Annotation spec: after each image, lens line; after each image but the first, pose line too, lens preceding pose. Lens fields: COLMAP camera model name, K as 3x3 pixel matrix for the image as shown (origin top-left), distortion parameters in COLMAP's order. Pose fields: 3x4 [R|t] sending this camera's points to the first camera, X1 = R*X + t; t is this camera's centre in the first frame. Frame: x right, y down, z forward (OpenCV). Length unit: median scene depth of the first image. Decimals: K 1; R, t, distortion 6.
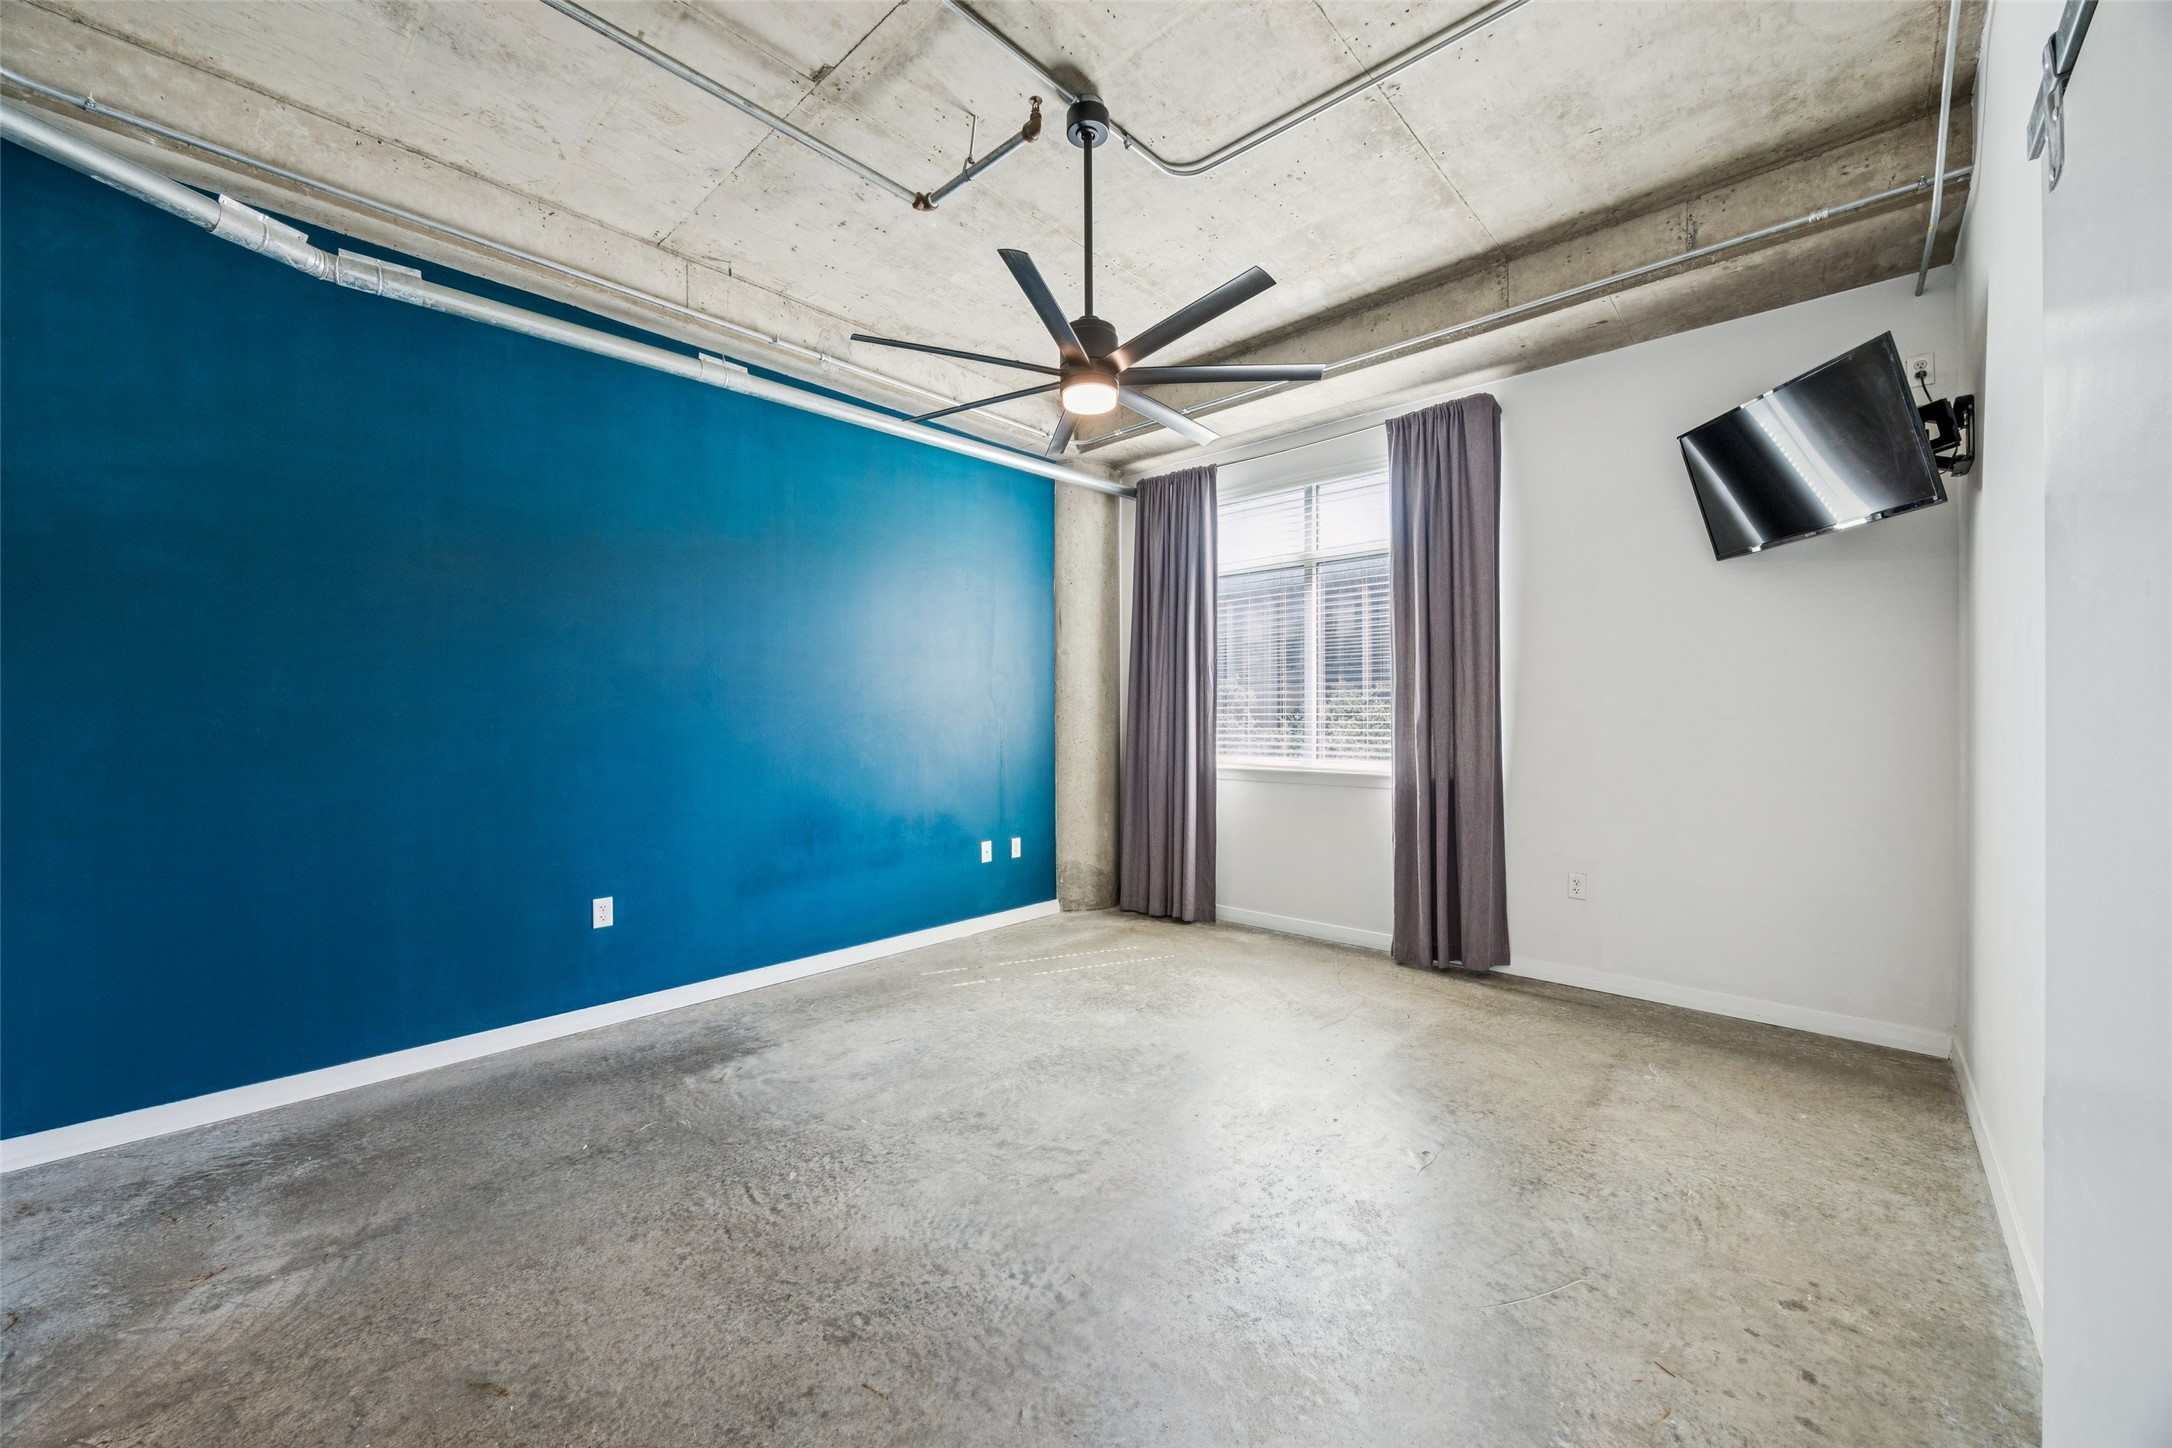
lens RADIAL K [[828.4, 0, 1090.7], [0, 828.4, 726.9], [0, 0, 1]] dist [-0.003215, -0.000418]
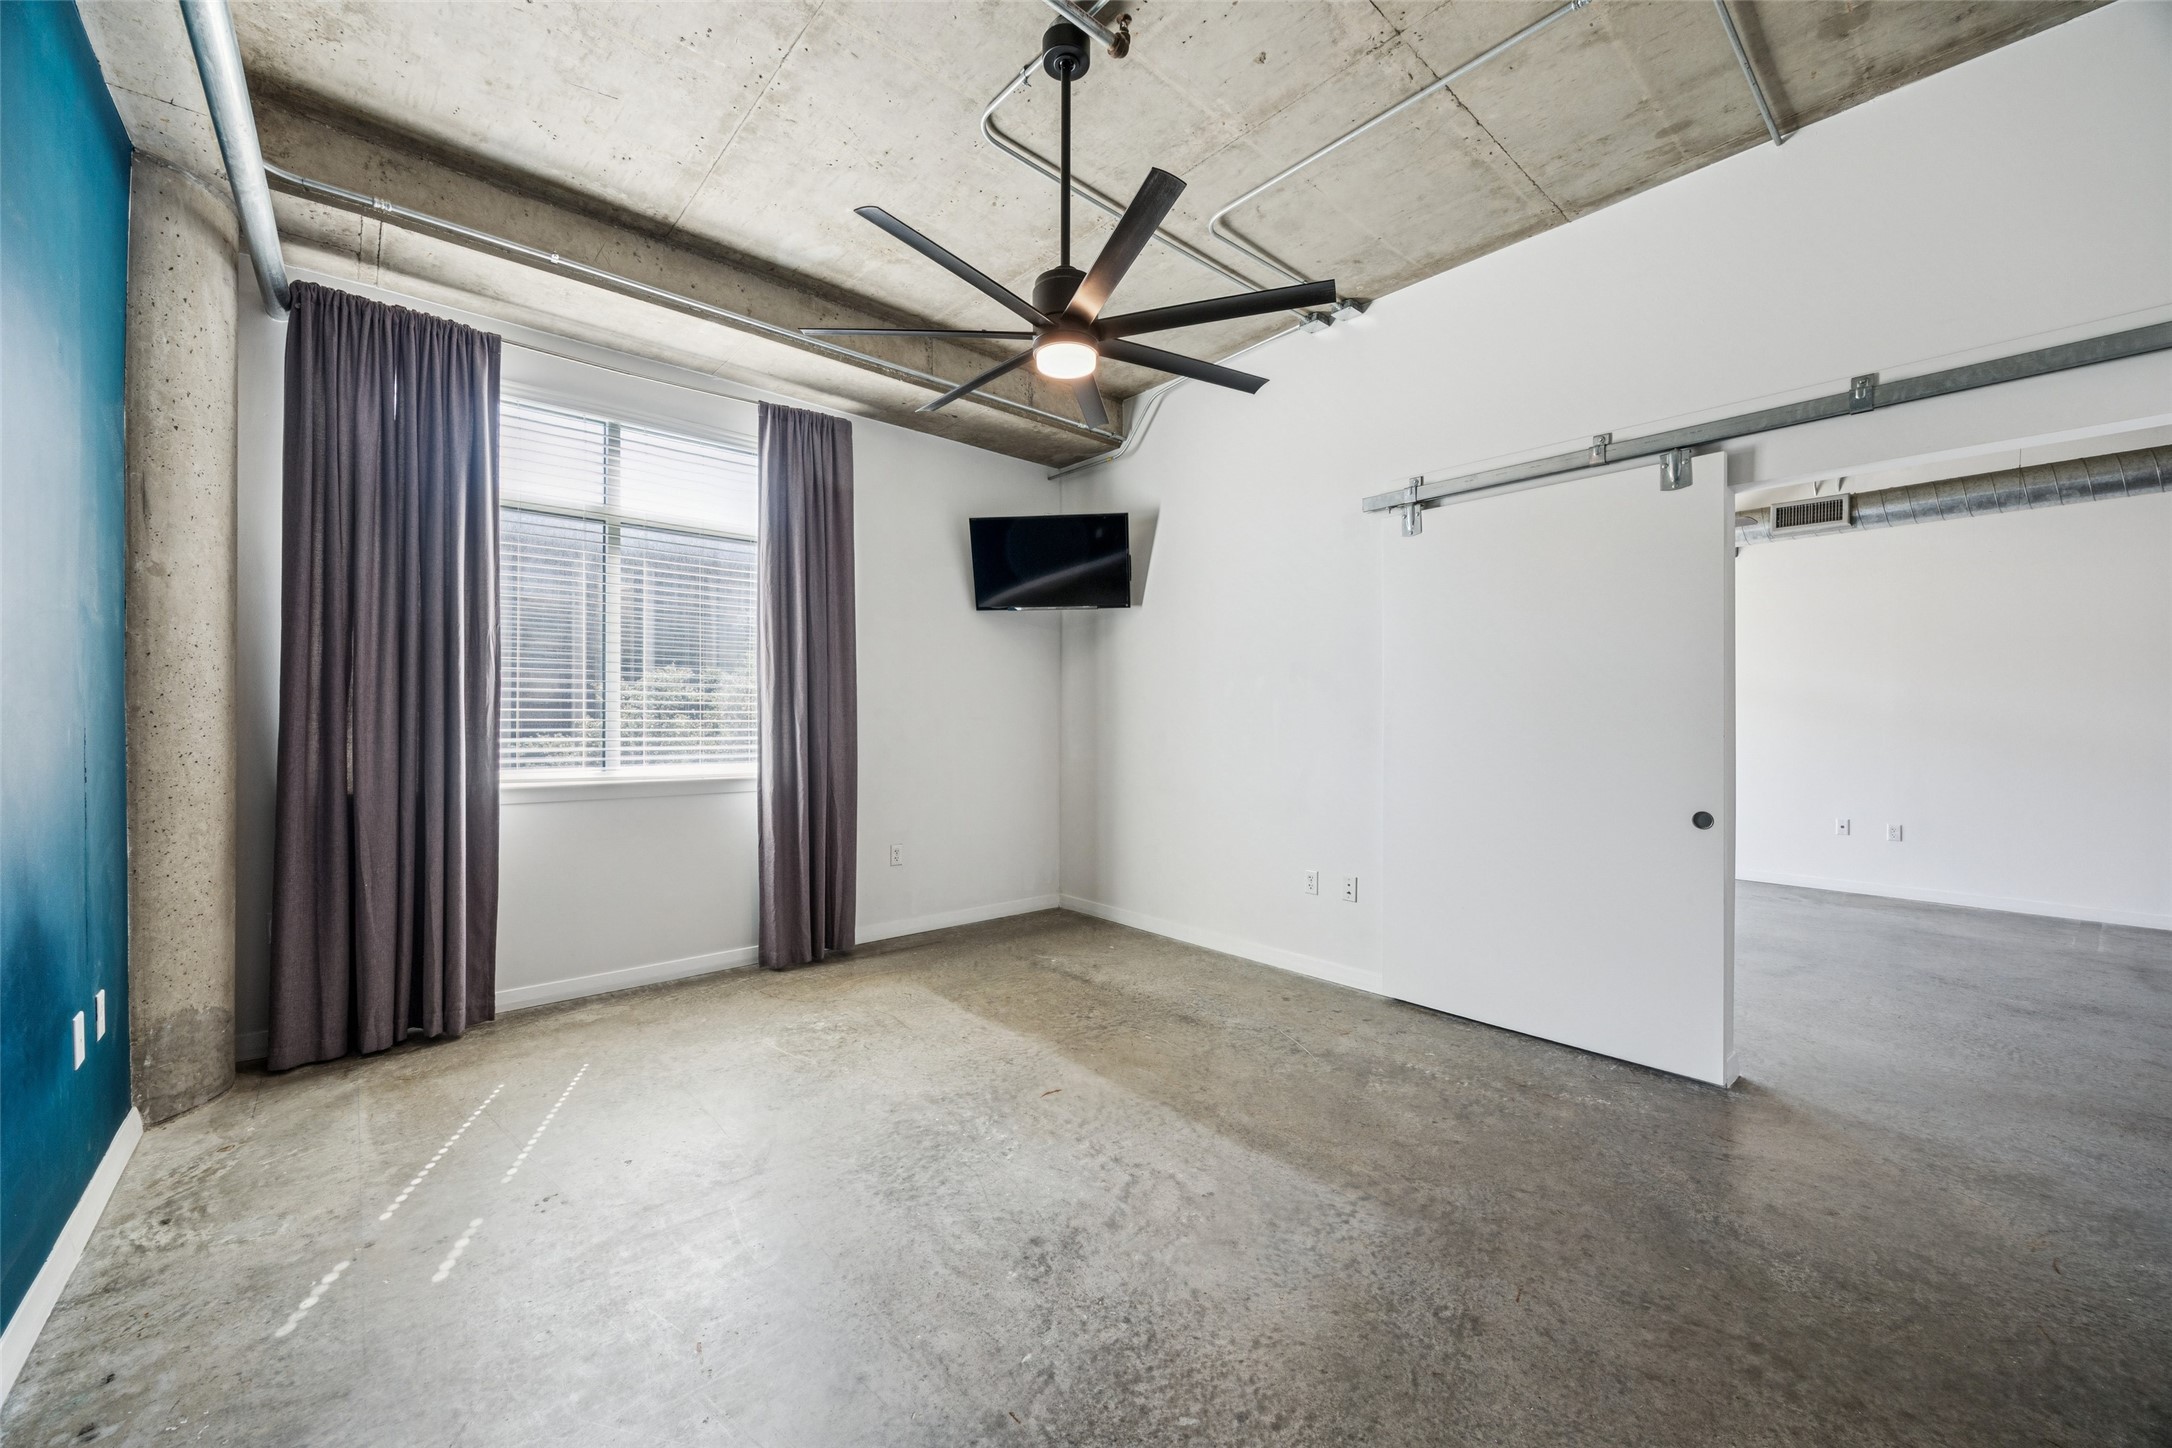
lens RADIAL K [[828.4, 0, 1071.1], [0, 828.4, 724.2], [0, 0, 1]] dist [-0.003215, -0.000418]
pose [[0.111189, -0.003675, 0.993792, -0.669494], [0.003306, 0.999989, 0.003328, -0.004541], [-0.993794, 0.002915, 0.111200, 0.672038]]
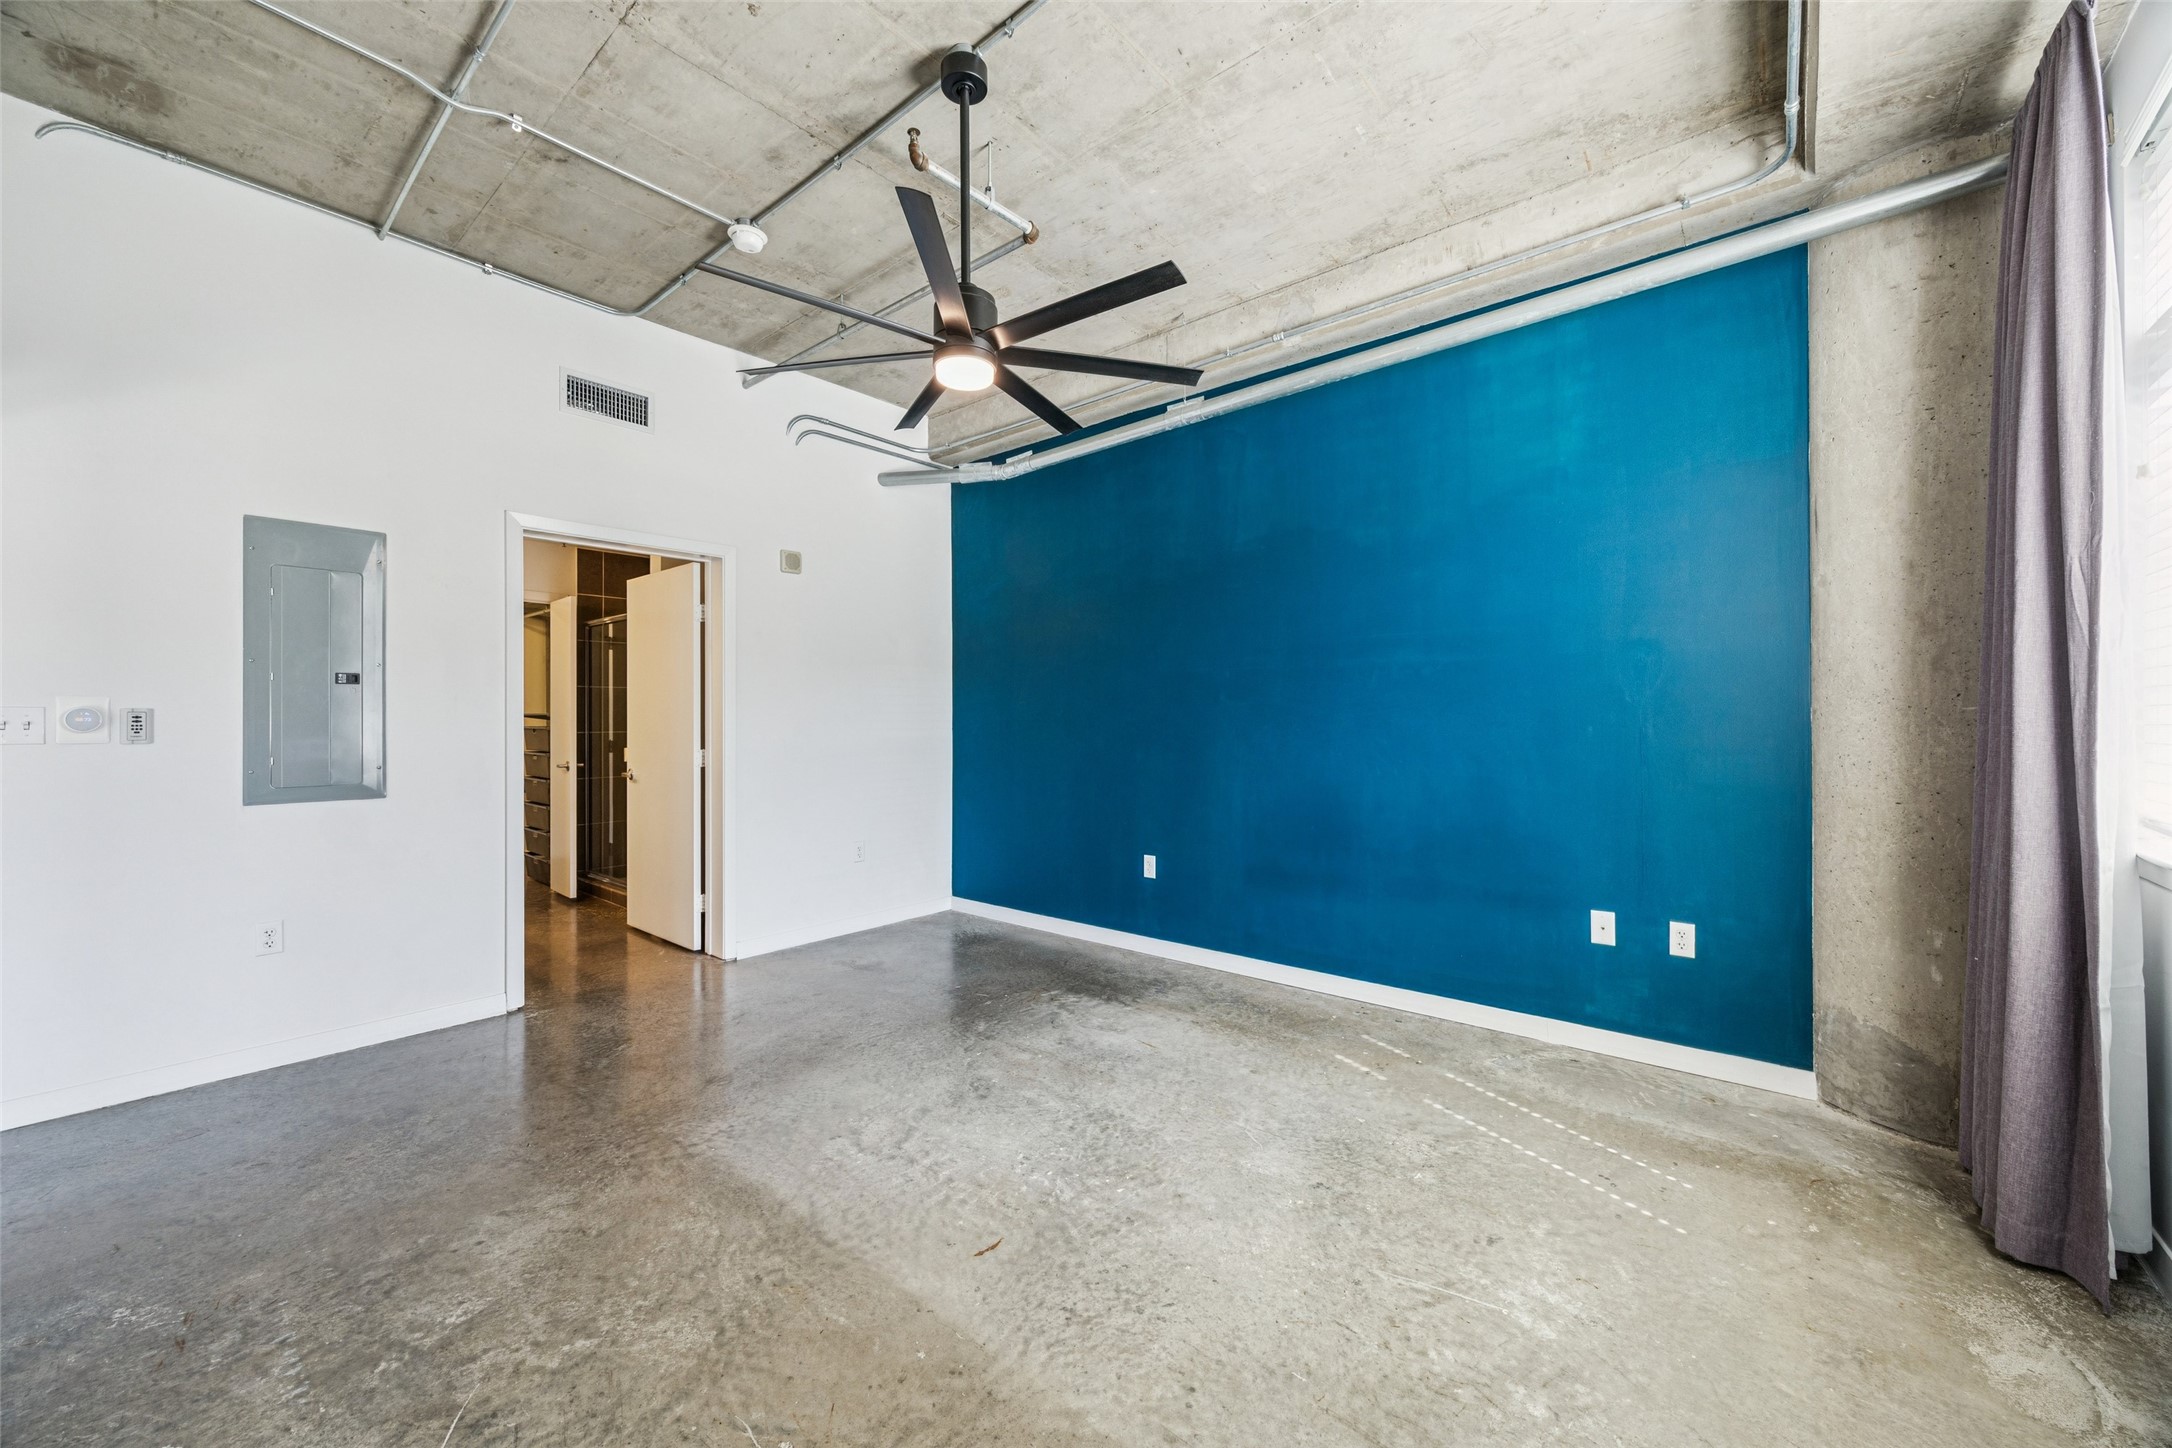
lens RADIAL K [[828.4, 0, 1064.1], [0, 828.4, 719.3], [0, 0, 1]] dist [-0.003215, -0.000418]
pose [[0.028250, 0.001478, -0.999600, 0.694561], [-0.007562, 0.999971, 0.001265, -0.006989], [0.999572, 0.007523, 0.028260, 0.814679]]
